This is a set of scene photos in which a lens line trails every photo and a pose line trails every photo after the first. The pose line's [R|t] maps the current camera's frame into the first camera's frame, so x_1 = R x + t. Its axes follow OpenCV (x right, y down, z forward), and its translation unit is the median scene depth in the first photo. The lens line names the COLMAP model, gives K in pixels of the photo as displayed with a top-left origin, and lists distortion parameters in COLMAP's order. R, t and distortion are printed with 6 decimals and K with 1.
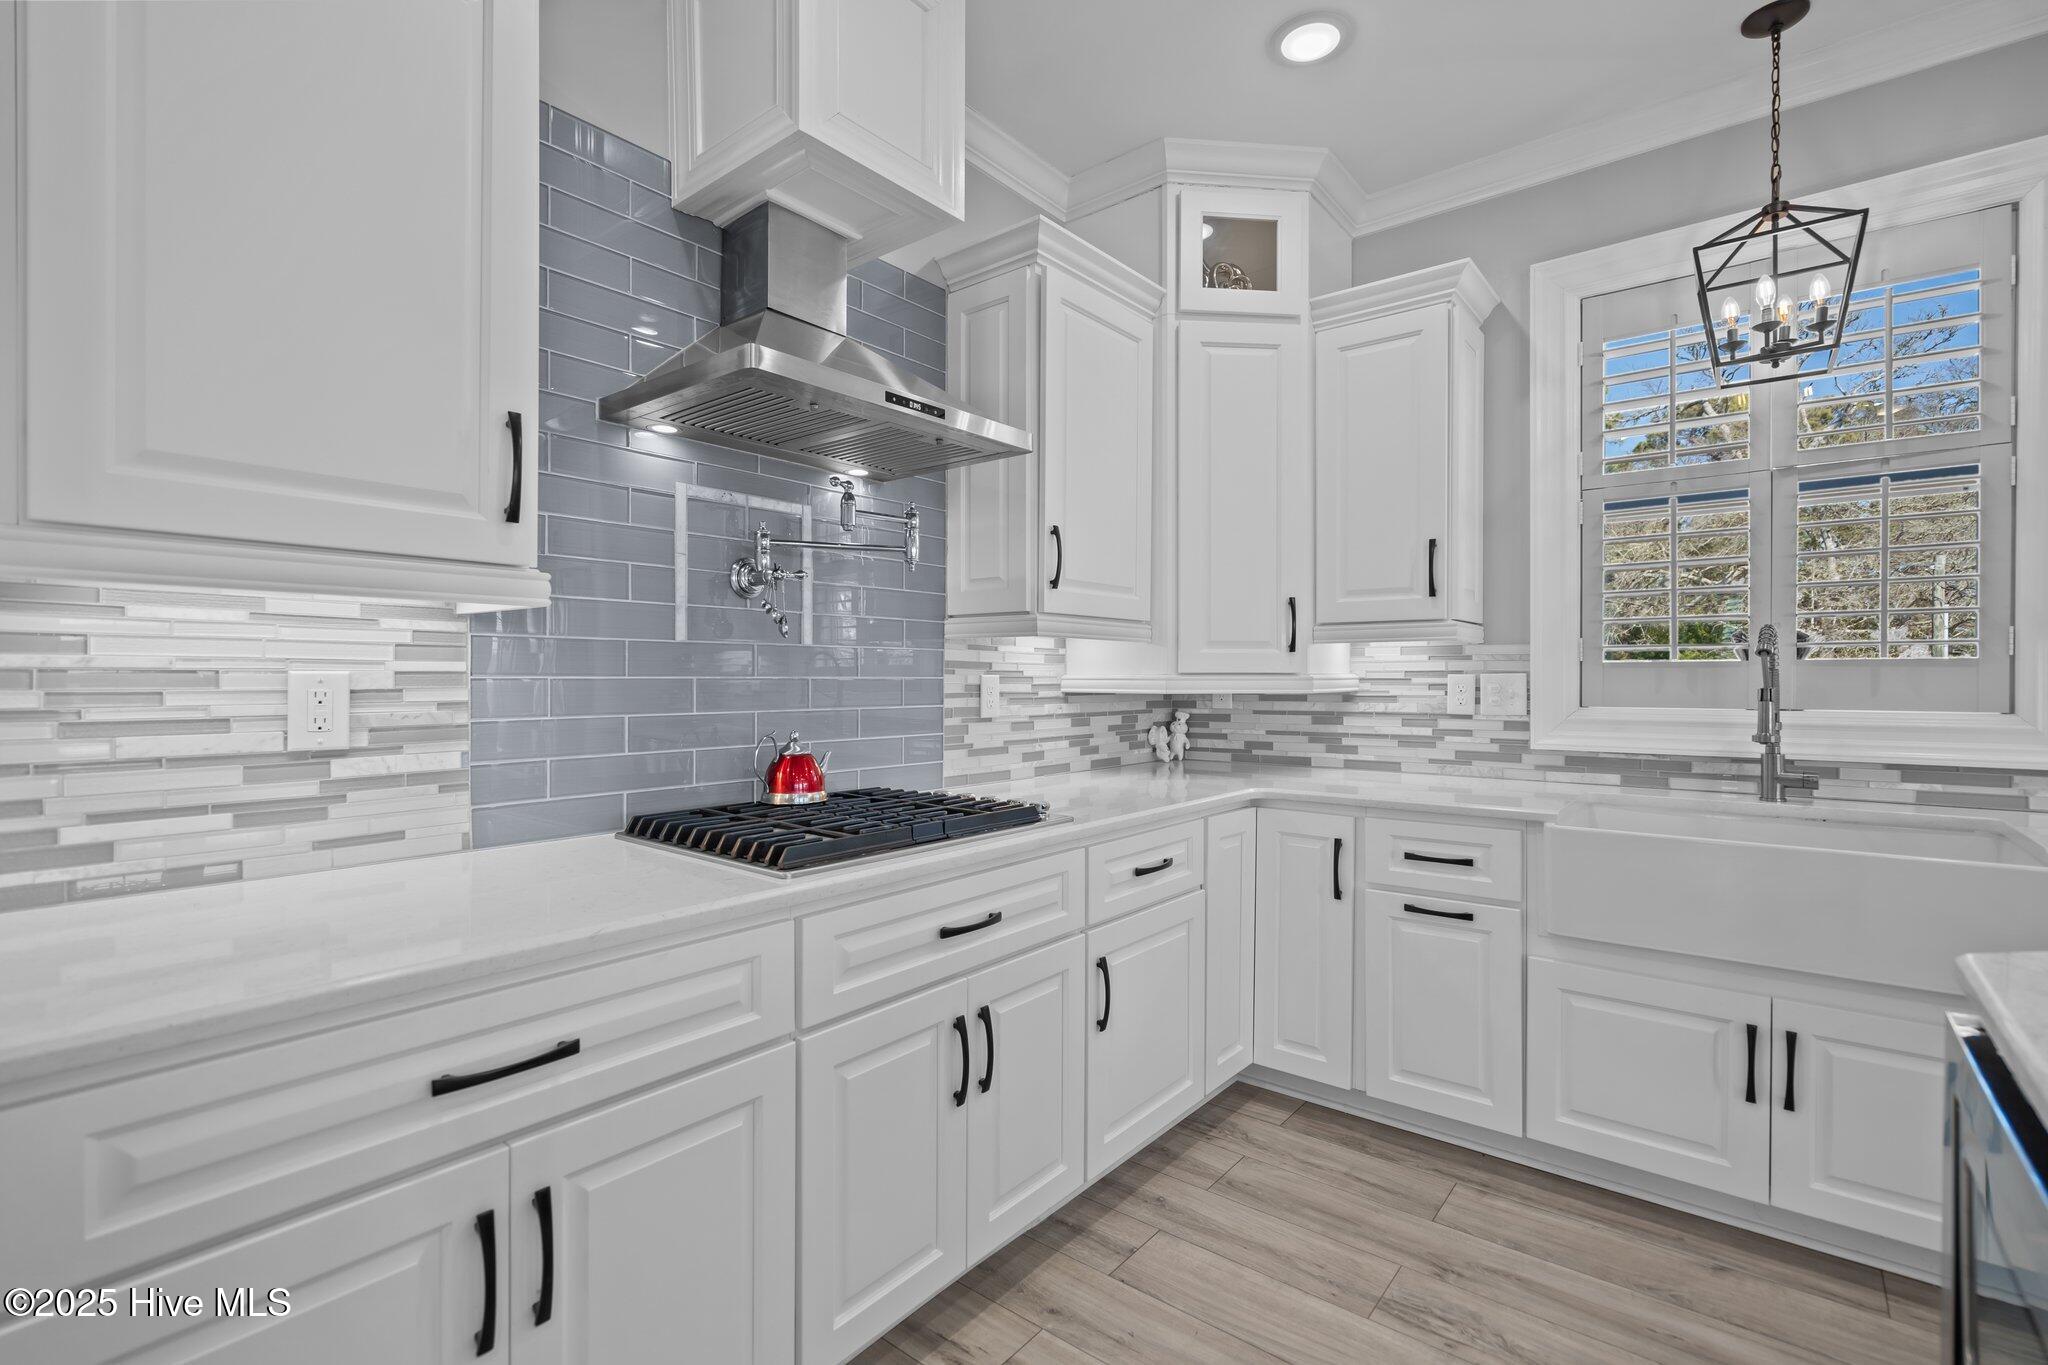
lens RADIAL K [[930.7, 0, 1022.0], [0, 930.7, 686.0], [0, 0, 1]] dist [-0.003374, 0.000972]
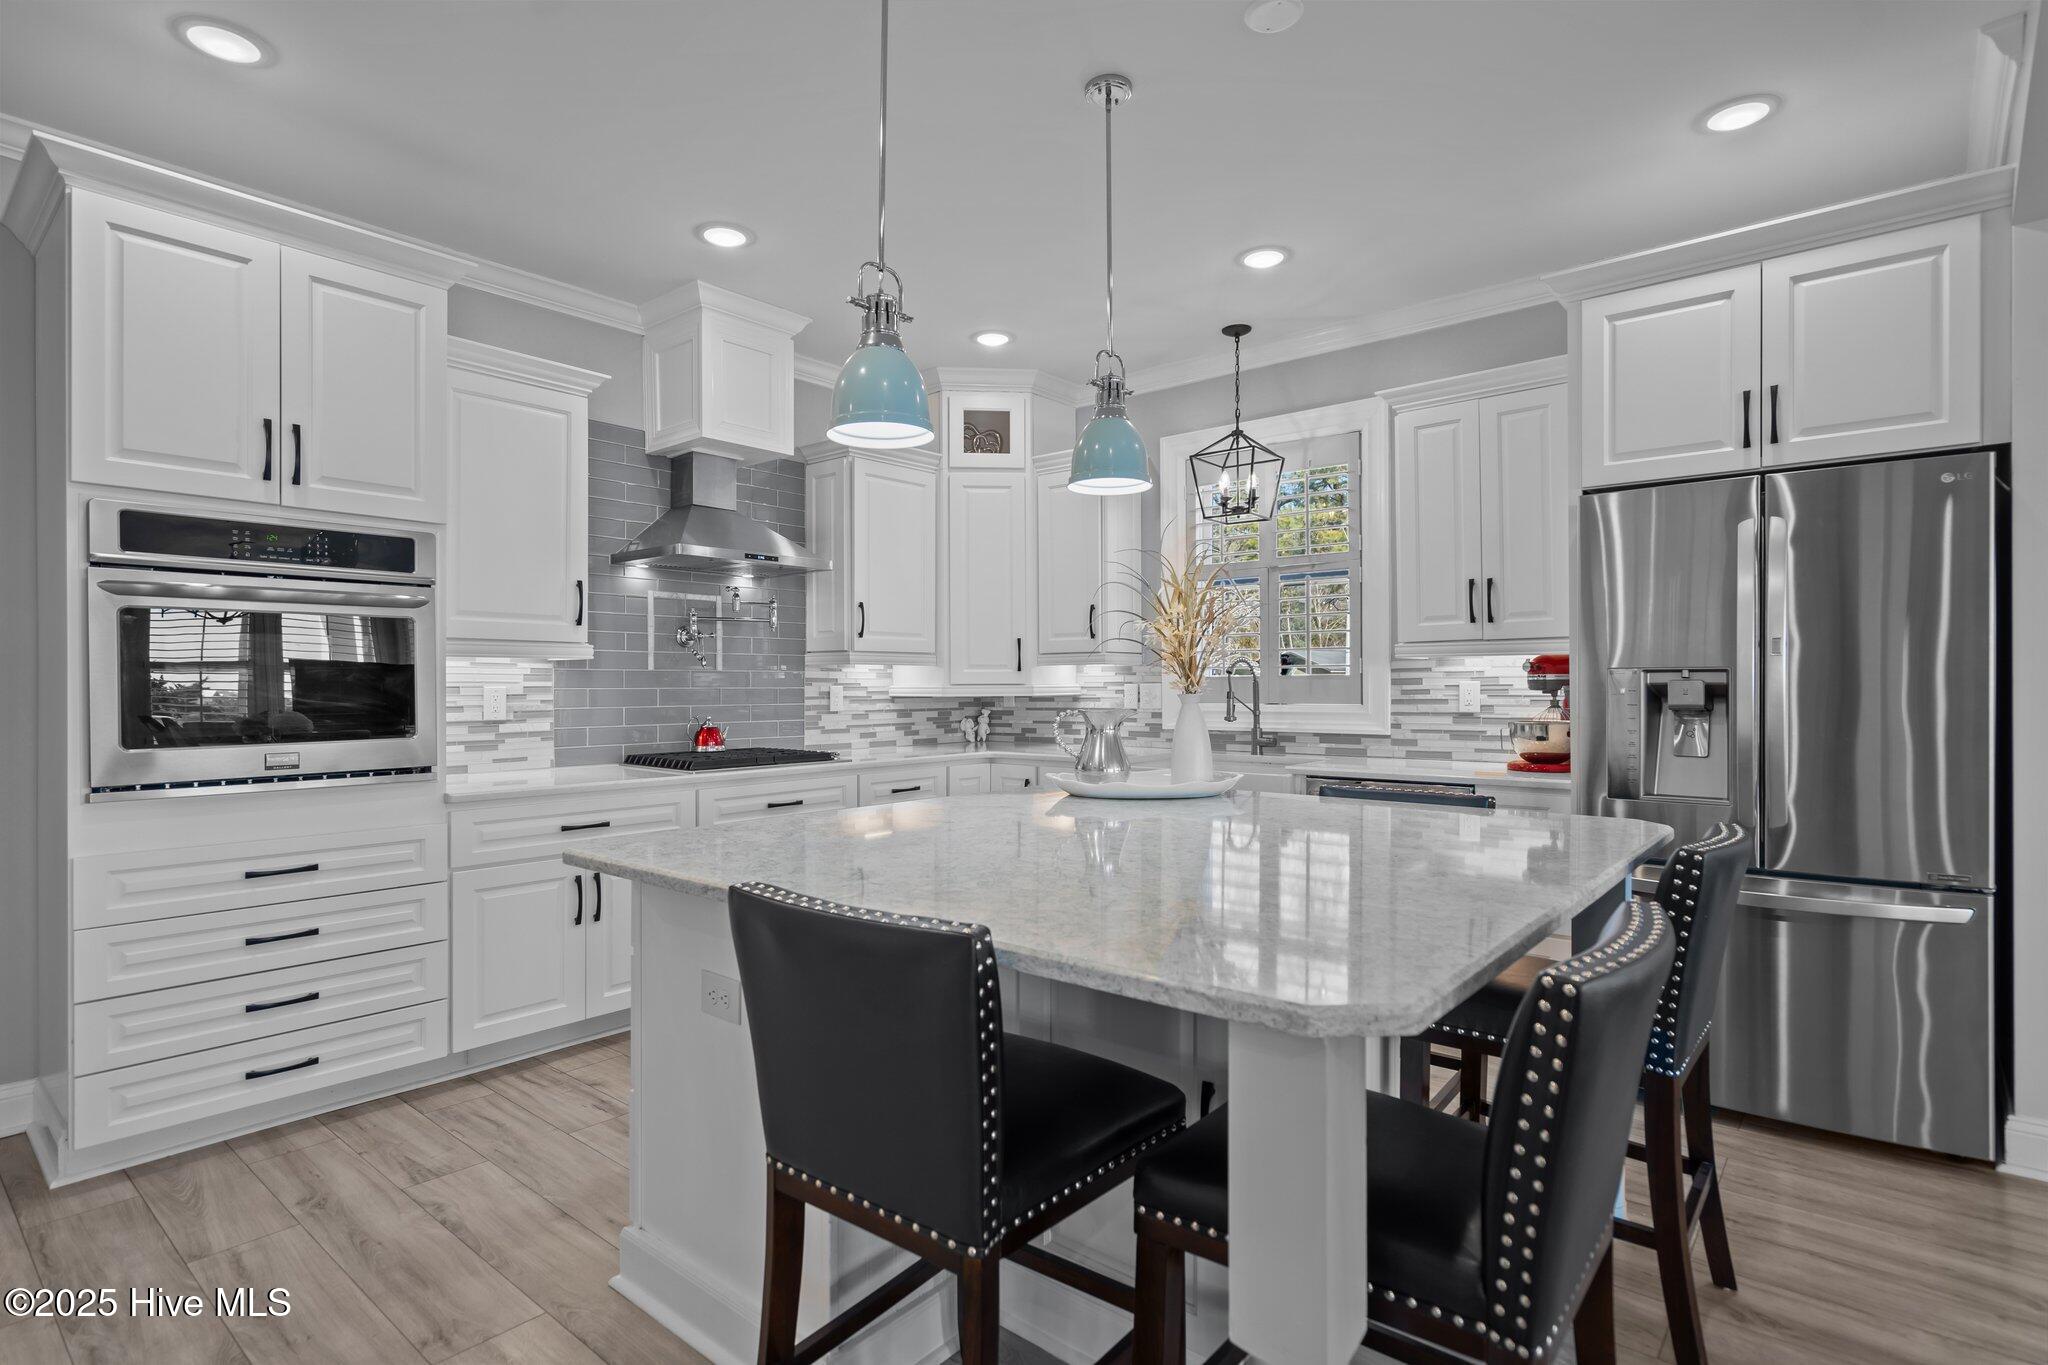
lens RADIAL K [[1019.3, 0, 1022.3], [0, 1019.3, 690.6], [0, 0, 1]] dist [-0.000464, 0.000182]
pose [[0.999790, -0.004000, -0.020081, 0.367267], [0.003928, 0.999986, -0.003659, 0.005239], [0.020096, 0.003579, 0.999792, -0.907360]]
